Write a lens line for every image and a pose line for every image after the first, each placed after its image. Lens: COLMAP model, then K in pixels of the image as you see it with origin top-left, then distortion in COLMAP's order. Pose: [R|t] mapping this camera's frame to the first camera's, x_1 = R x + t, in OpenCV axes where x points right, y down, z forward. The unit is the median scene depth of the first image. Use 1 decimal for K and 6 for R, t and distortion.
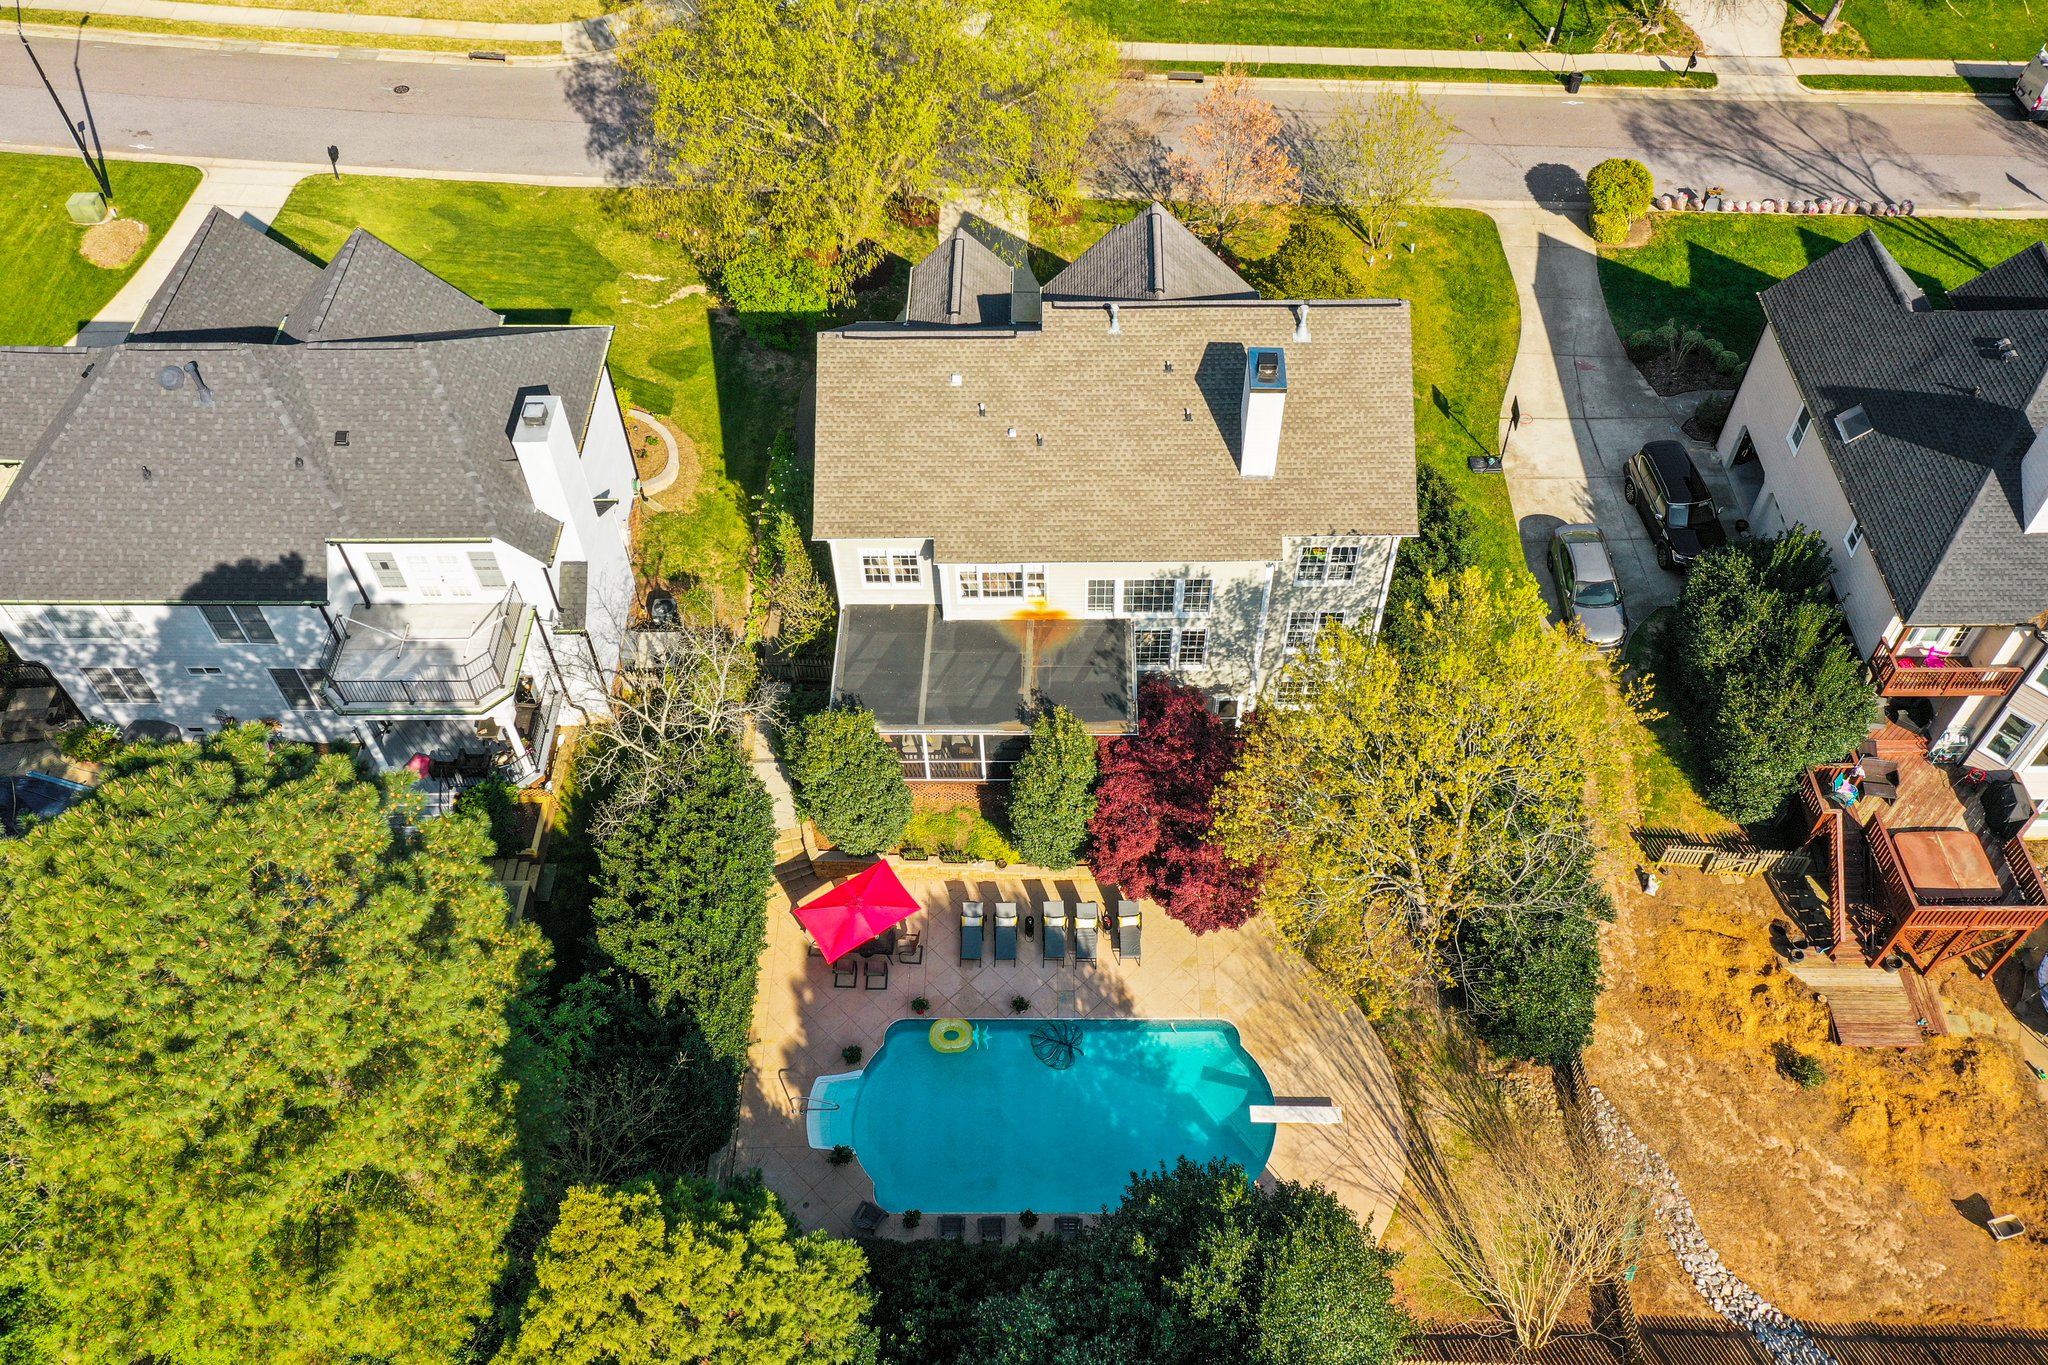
lens RADIAL K [[1667.2, 0, 1066.0], [0, 1667.2, 659.1], [0, 0, 1]] dist [-0.004081, 0.020598]
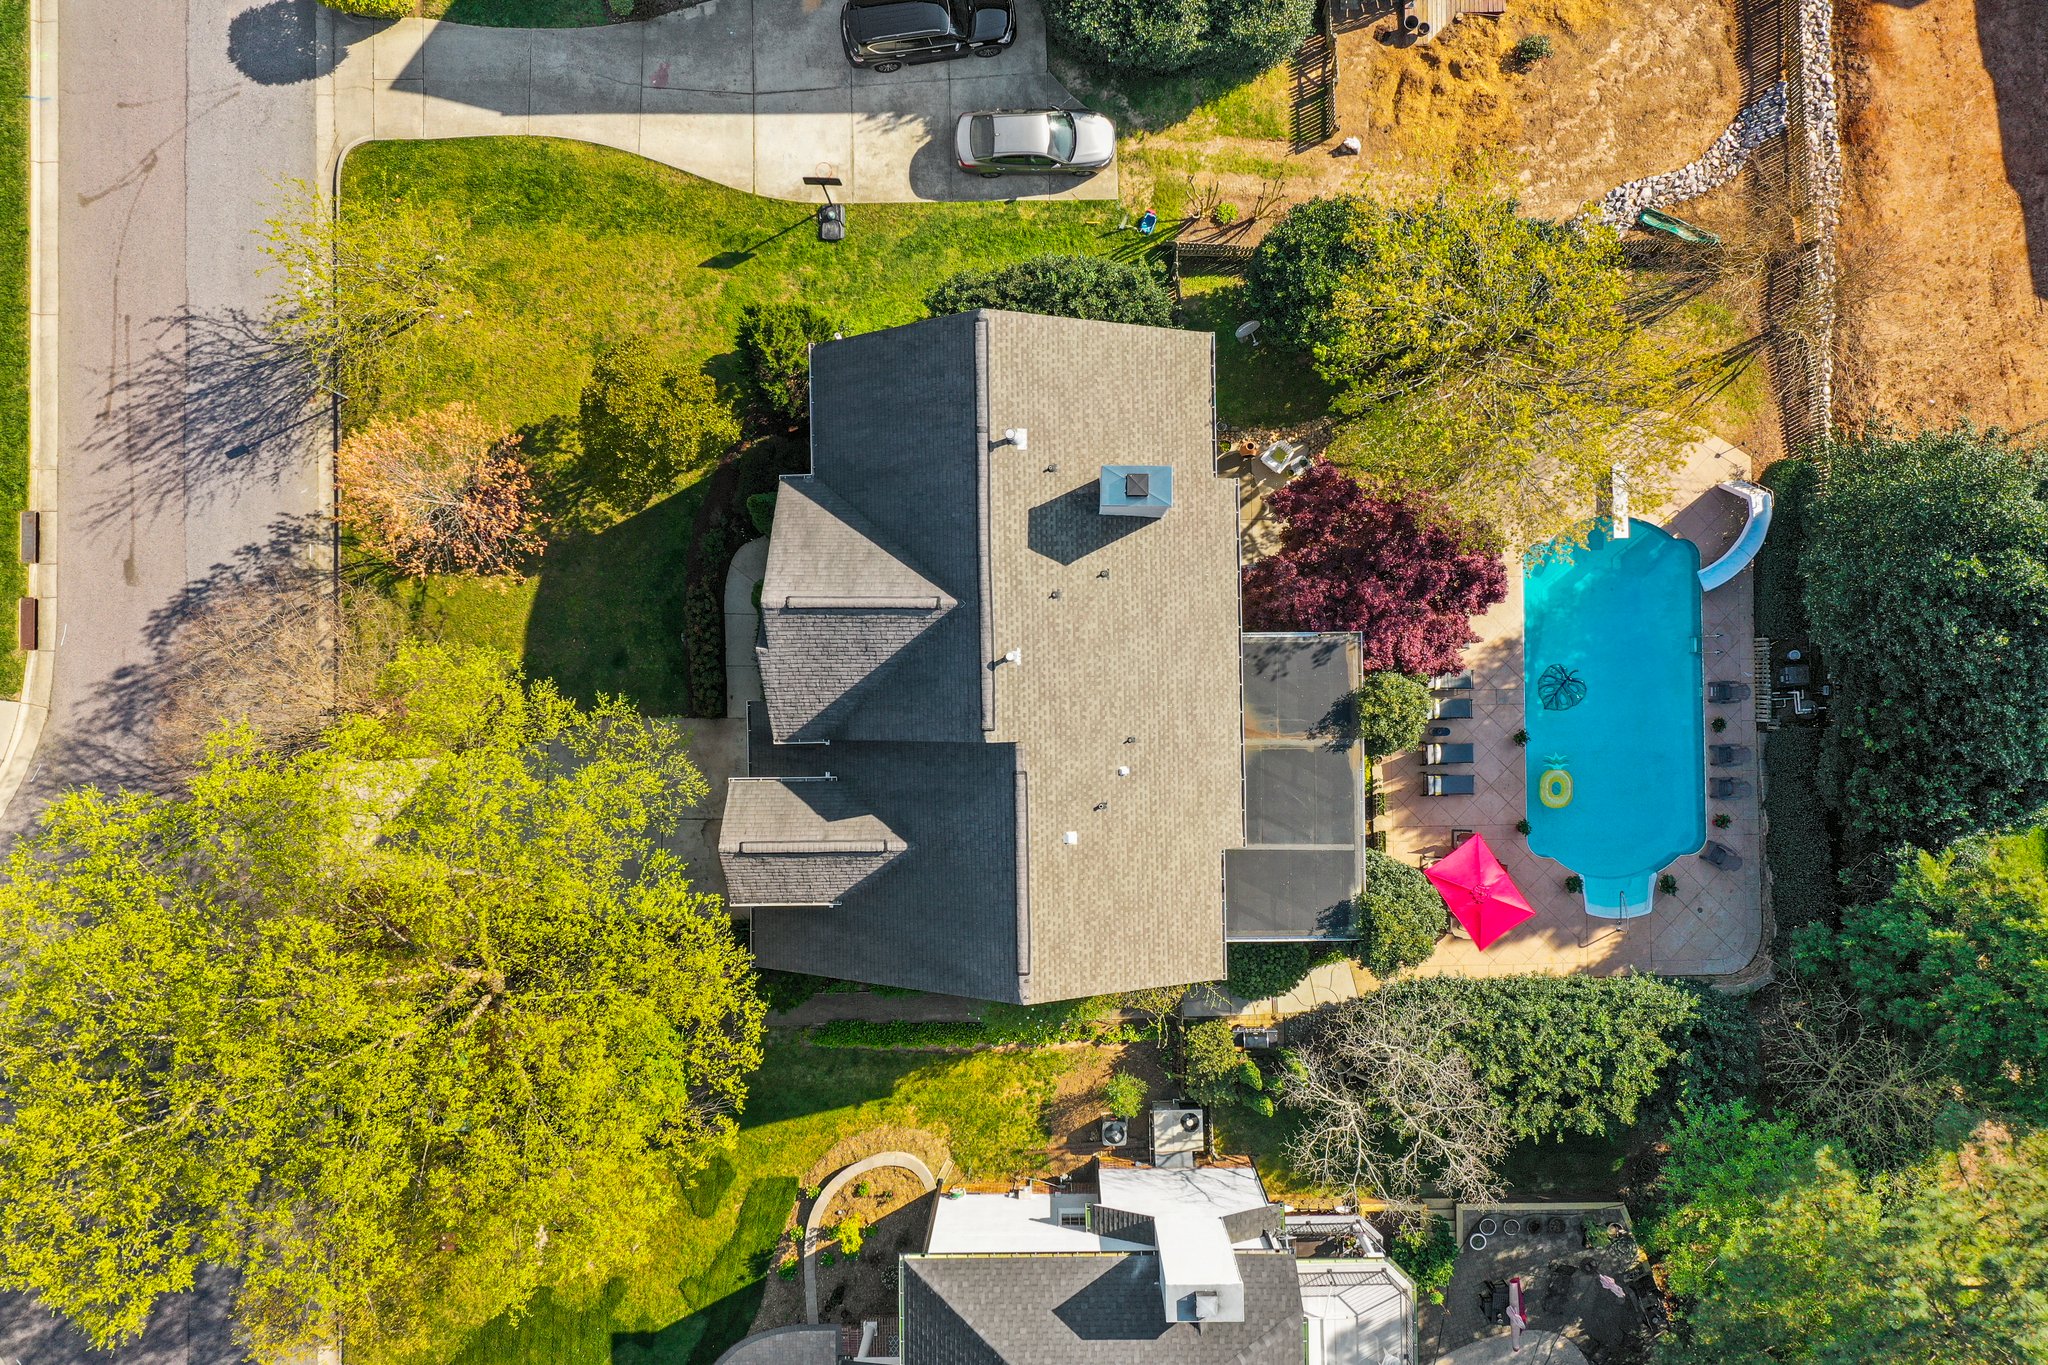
lens RADIAL K [[1652.8, 0, 1027.5], [0, 1652.8, 623.3], [0, 0, 1]] dist [0.013067, 0.005891]
pose [[-0.010103, -0.999689, 0.022799, 0.026807], [0.777728, 0.006475, 0.628568, -0.724020], [-0.628520, 0.024082, 0.777420, 0.336206]]
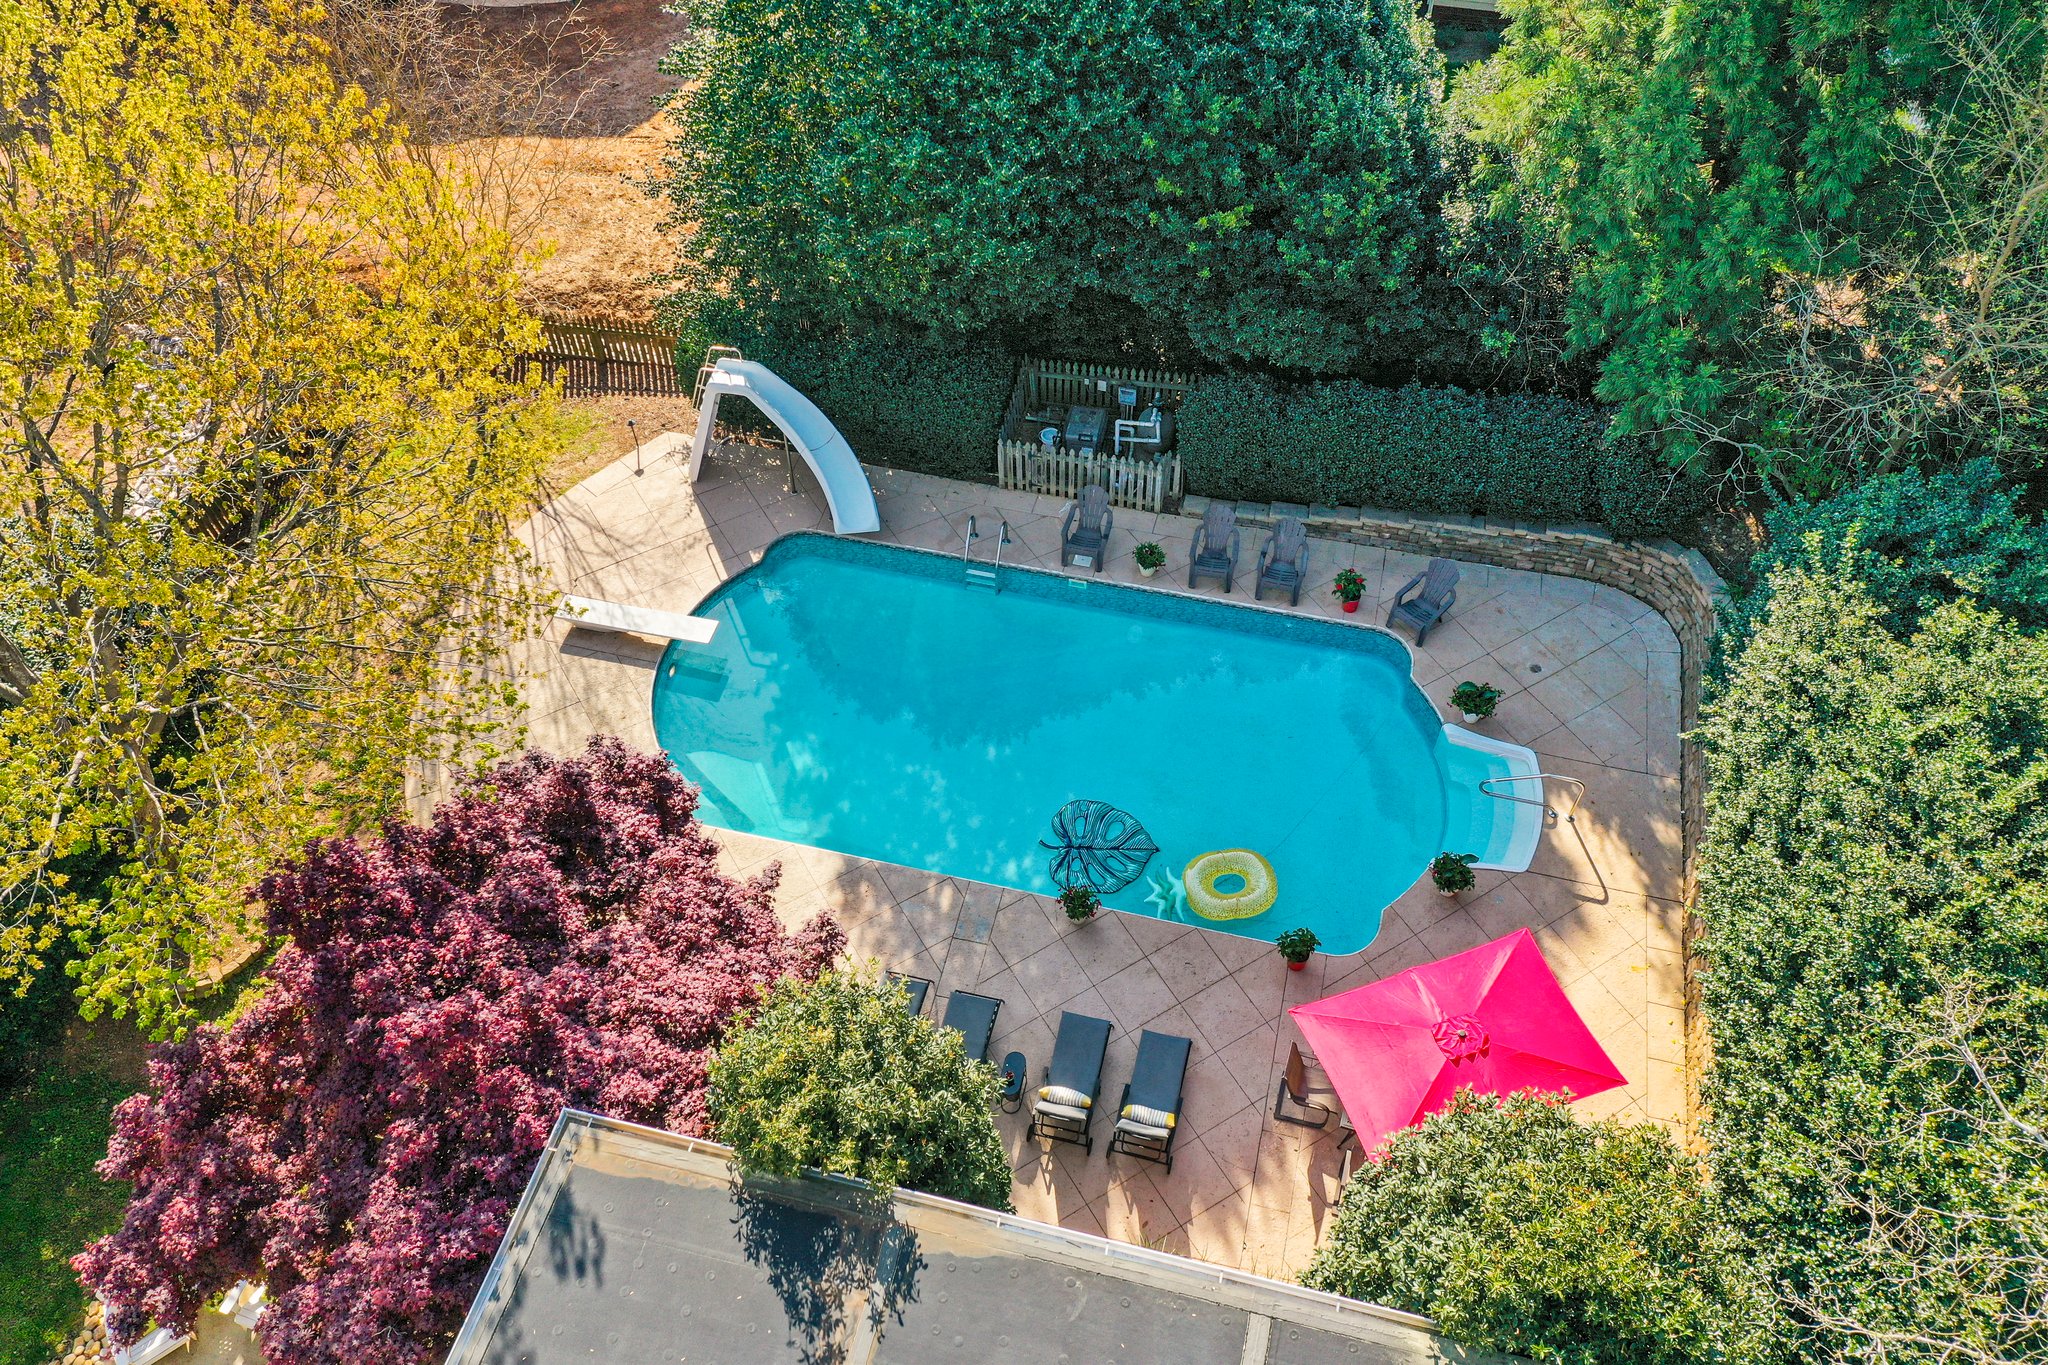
lens RADIAL K [[1580.9, 0, 1020.7], [0, 1580.9, 749.6], [0, 0, 1]] dist [-0.002851, -0.000108]
pose [[-0.968526, -0.192335, 0.158001, -0.069487], [0.199747, -0.221807, 0.954412, -0.193651], [-0.148521, 0.955934, 0.253244, 0.828315]]
